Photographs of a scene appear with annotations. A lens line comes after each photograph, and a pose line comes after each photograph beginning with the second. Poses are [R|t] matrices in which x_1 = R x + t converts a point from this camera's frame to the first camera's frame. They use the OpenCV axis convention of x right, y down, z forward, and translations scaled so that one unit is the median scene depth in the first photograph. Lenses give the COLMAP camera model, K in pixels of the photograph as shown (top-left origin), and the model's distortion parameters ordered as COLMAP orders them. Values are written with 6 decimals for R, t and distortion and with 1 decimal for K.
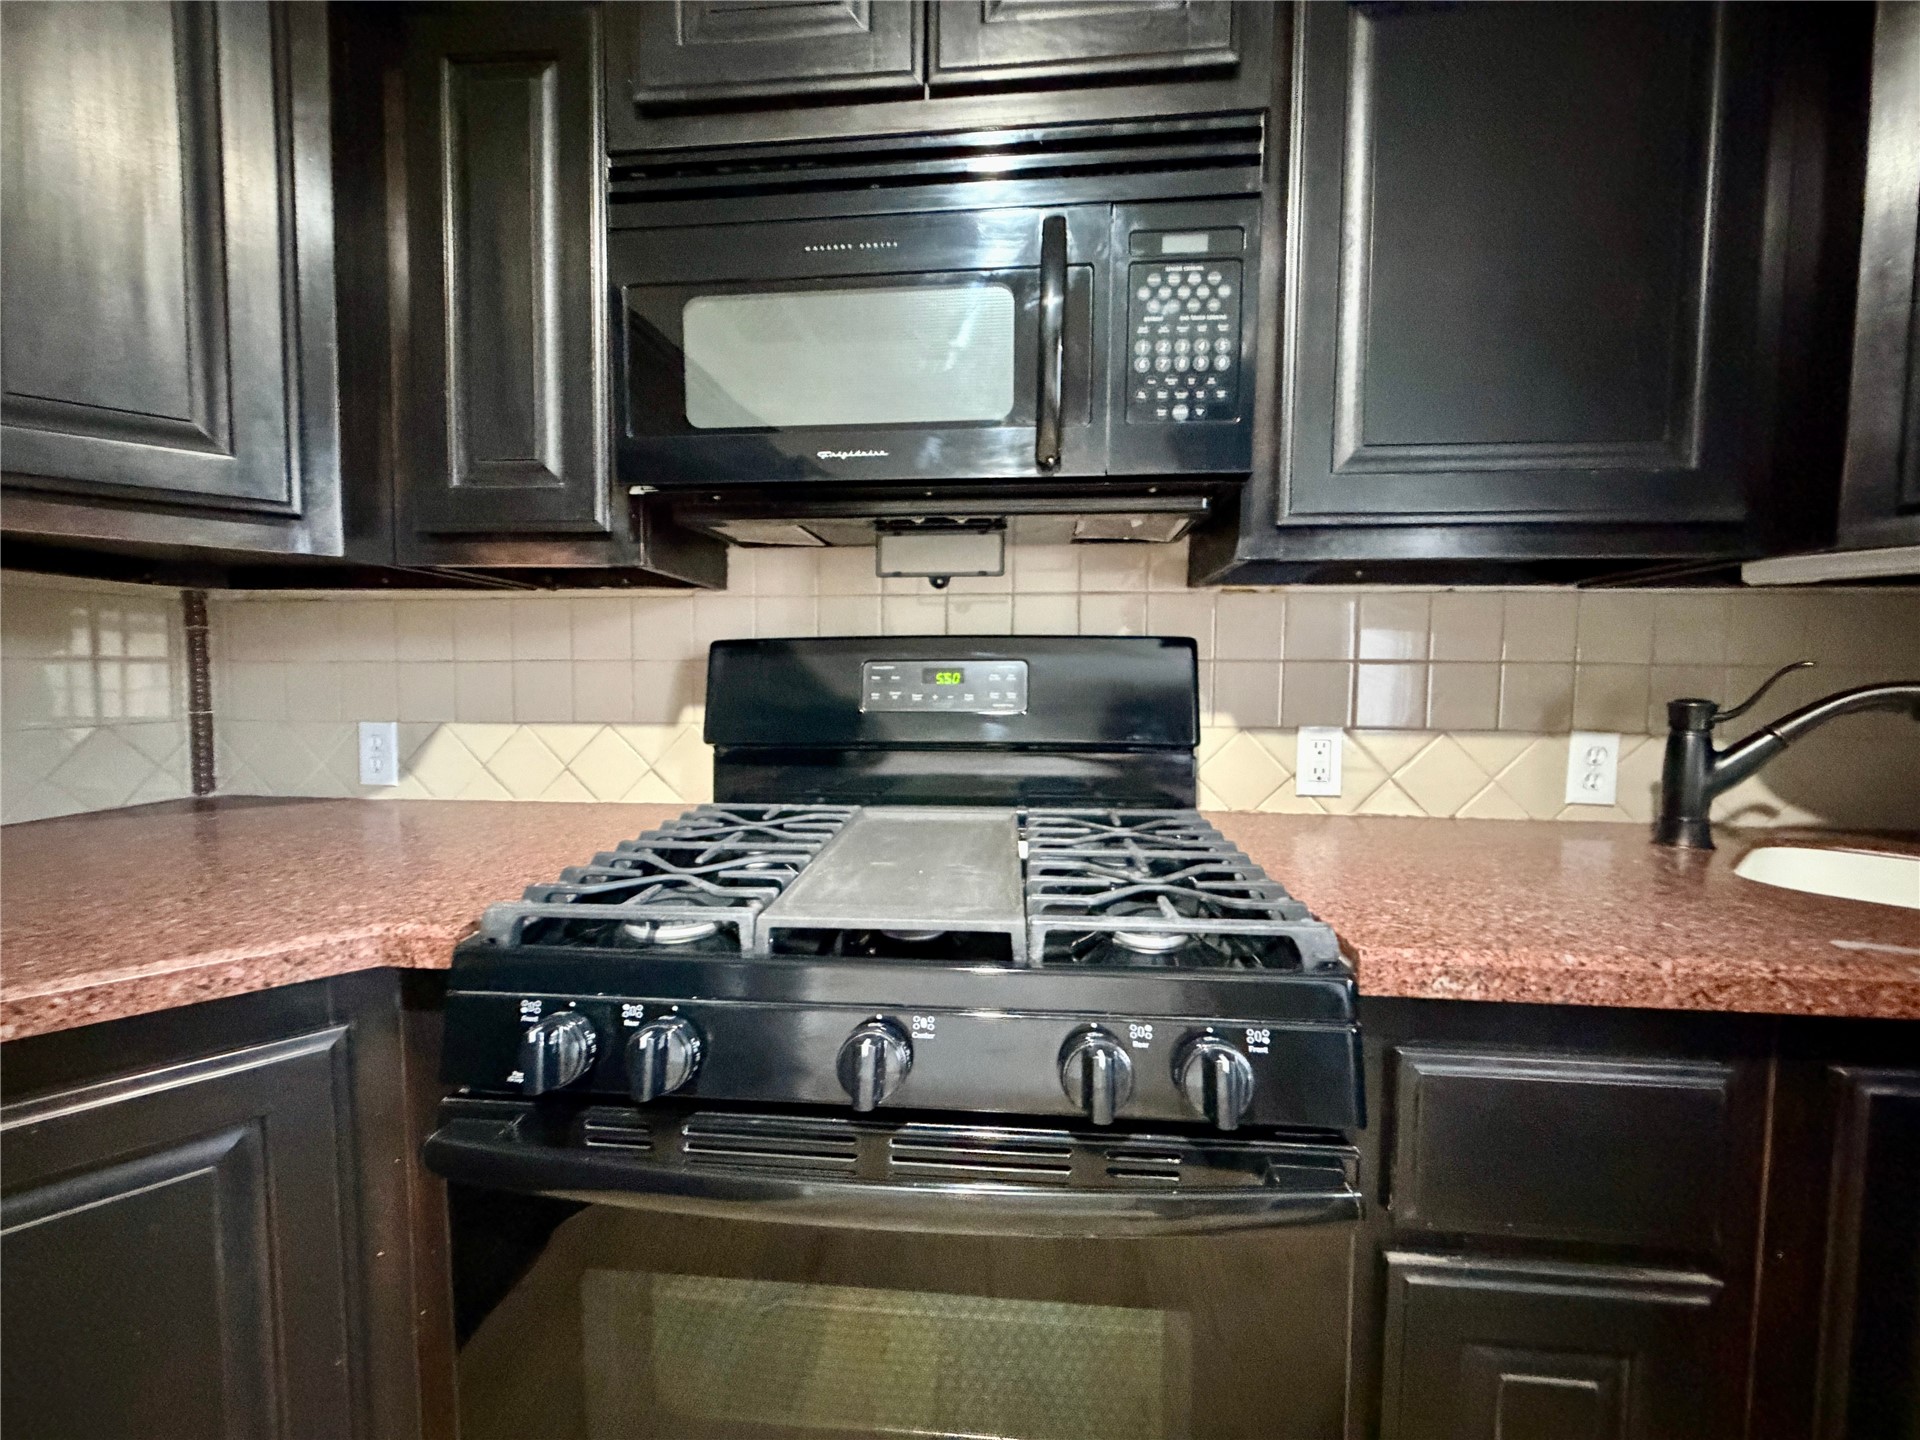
lens RADIAL K [[760.3, 0, 955.5], [0, 760.3, 718.0], [0, 0, 1]] dist [0.000358, -0.000197]
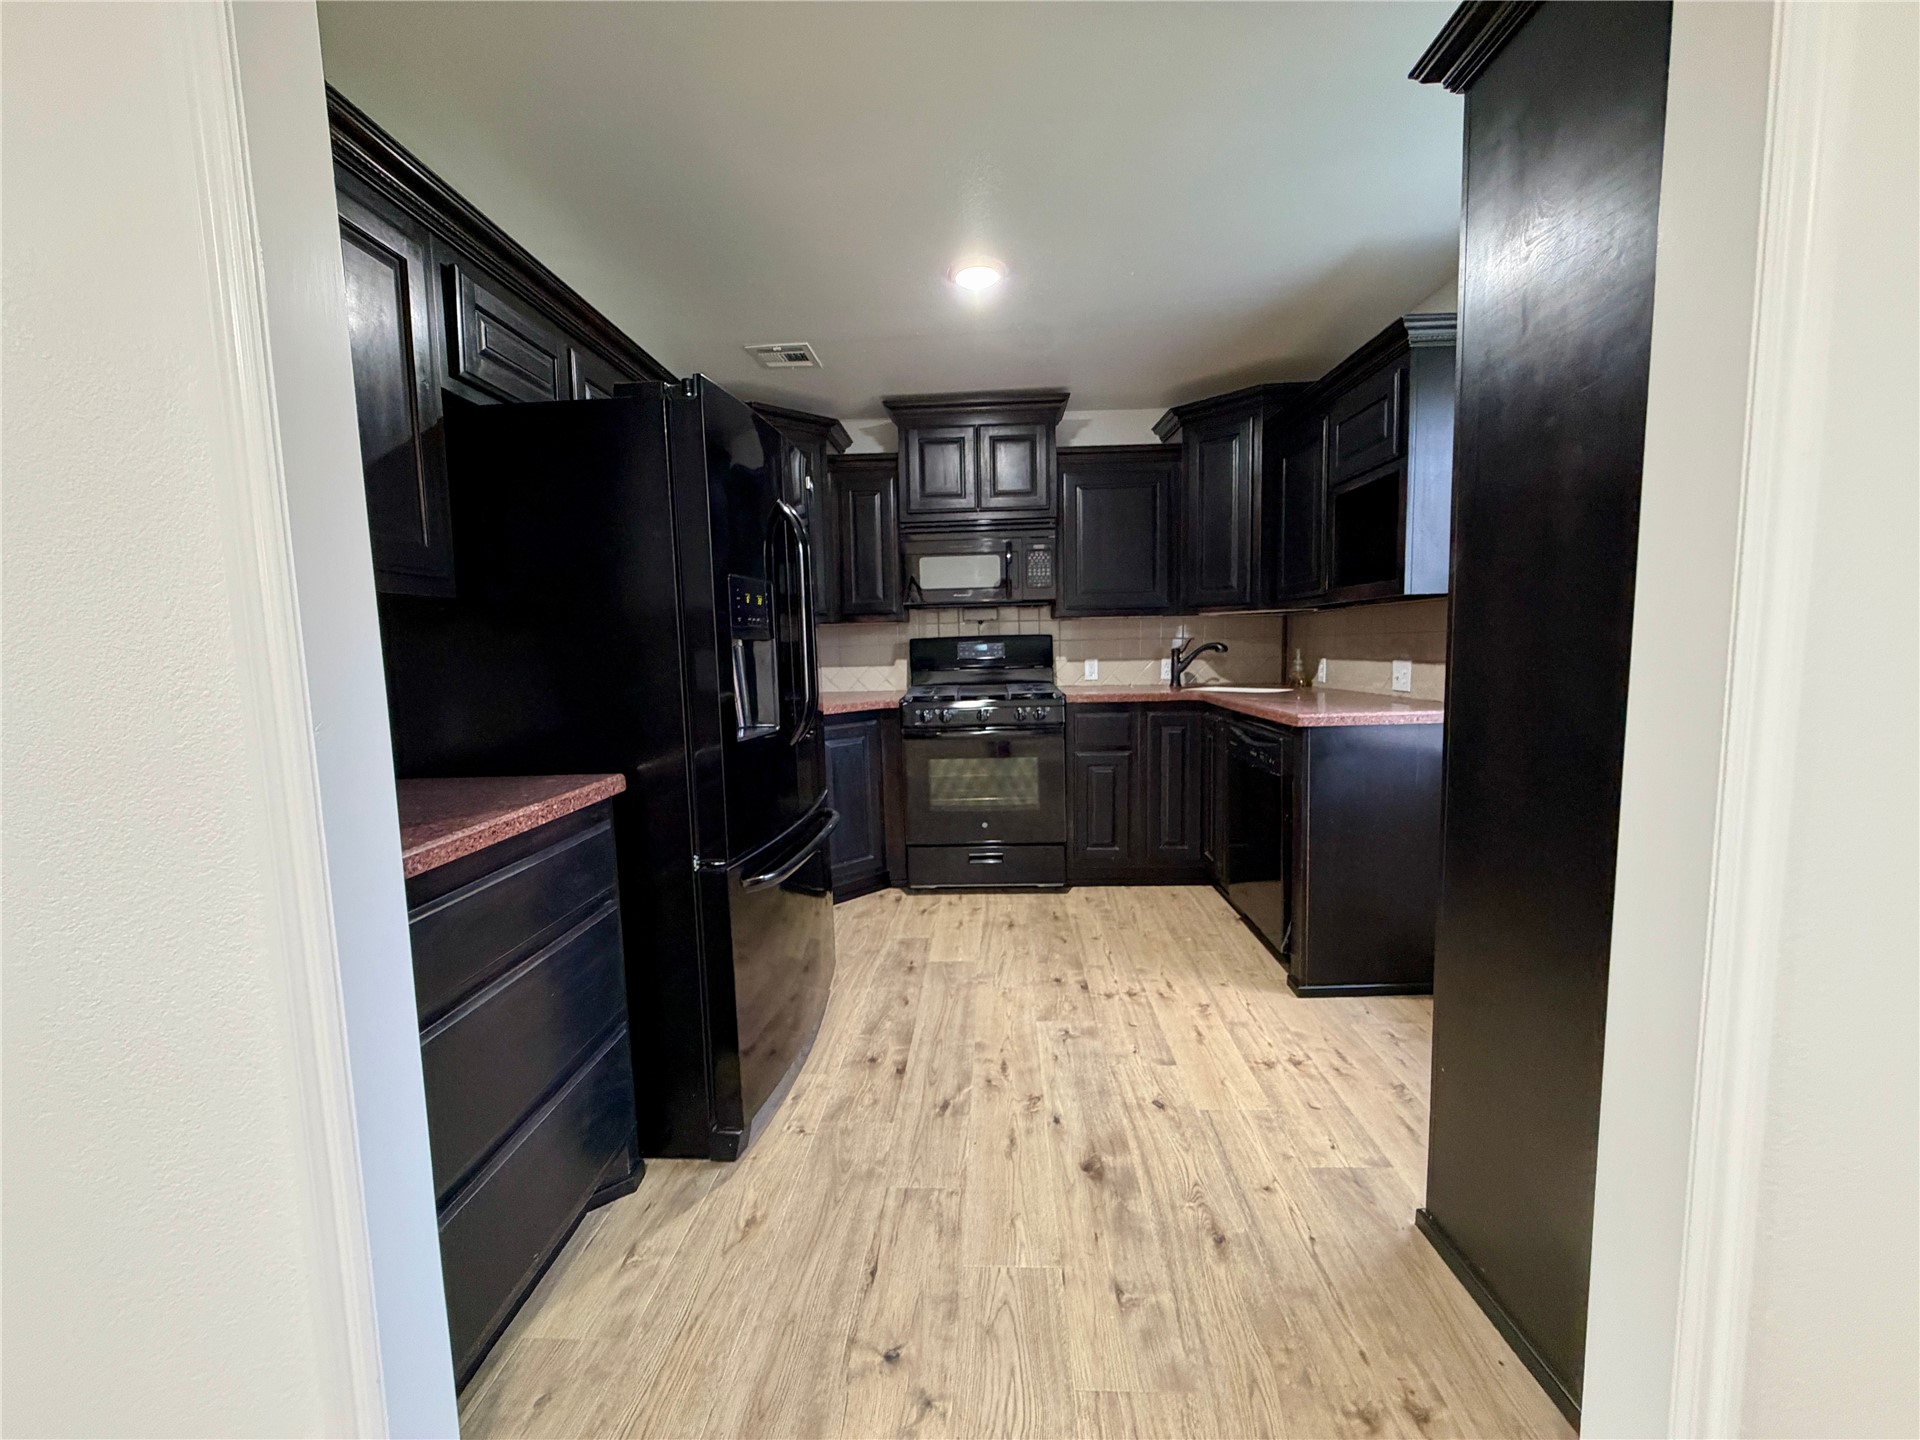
lens RADIAL K [[760.3, 0, 955.5], [0, 760.3, 718.0], [0, 0, 1]] dist [0.000358, -0.000197]
pose [[0.998604, -0.033057, 0.041197, -0.308481], [0.031167, 0.998469, 0.045691, 0.112196], [-0.042644, -0.044343, 0.998106, -2.682971]]
